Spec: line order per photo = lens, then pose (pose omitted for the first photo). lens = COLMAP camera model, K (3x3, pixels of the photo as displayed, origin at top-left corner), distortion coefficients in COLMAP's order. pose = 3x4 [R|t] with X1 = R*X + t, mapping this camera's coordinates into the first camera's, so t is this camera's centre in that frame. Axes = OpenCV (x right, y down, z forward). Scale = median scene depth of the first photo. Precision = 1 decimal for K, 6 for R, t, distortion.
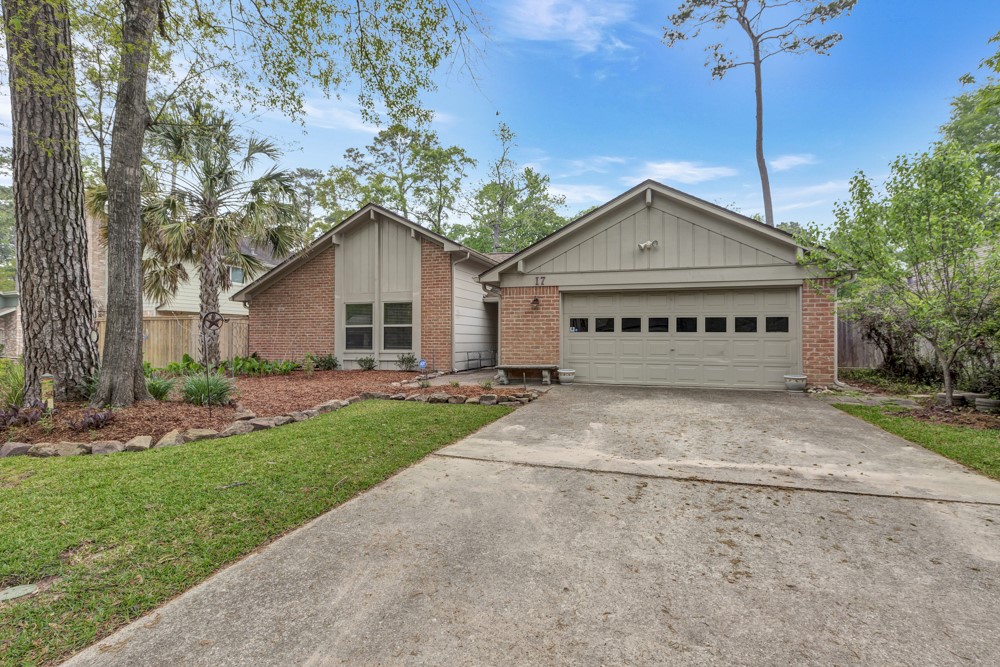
lens RADIAL K [[516.7, 0, 498.7], [0, 516.7, 332.9], [0, 0, 1]] dist [-0.001271, -0.000188]
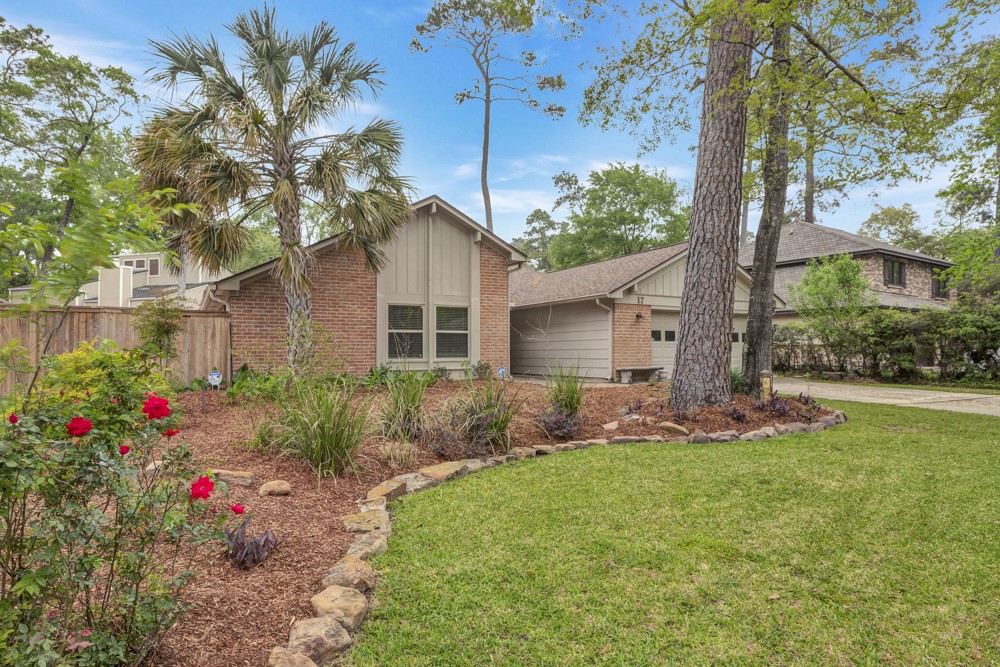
lens RADIAL K [[627.4, 0, 500.6], [0, 627.4, 336.4], [0, 0, 1]] dist [-0.001914, -0.000190]
pose [[0.645276, 0.016930, 0.763762, -1.326144], [-0.007535, 0.999847, -0.015797, 0.014815], [-0.763912, 0.004439, 0.645305, 0.276482]]
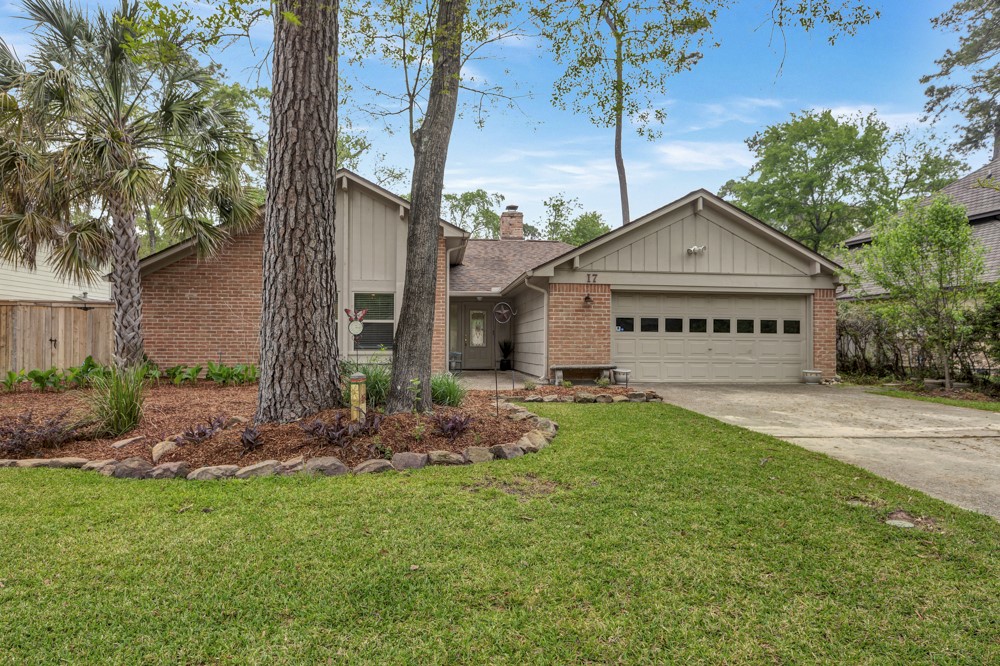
lens RADIAL K [[638.9, 0, 499.5], [0, 638.9, 334.2], [0, 0, 1]] dist [0.001675, 0.000317]
pose [[0.899806, 0.011049, 0.436151, -0.603181], [-0.010424, 0.999938, -0.003827, 0.010895], [-0.436166, -0.001103, 0.899866, -0.001930]]
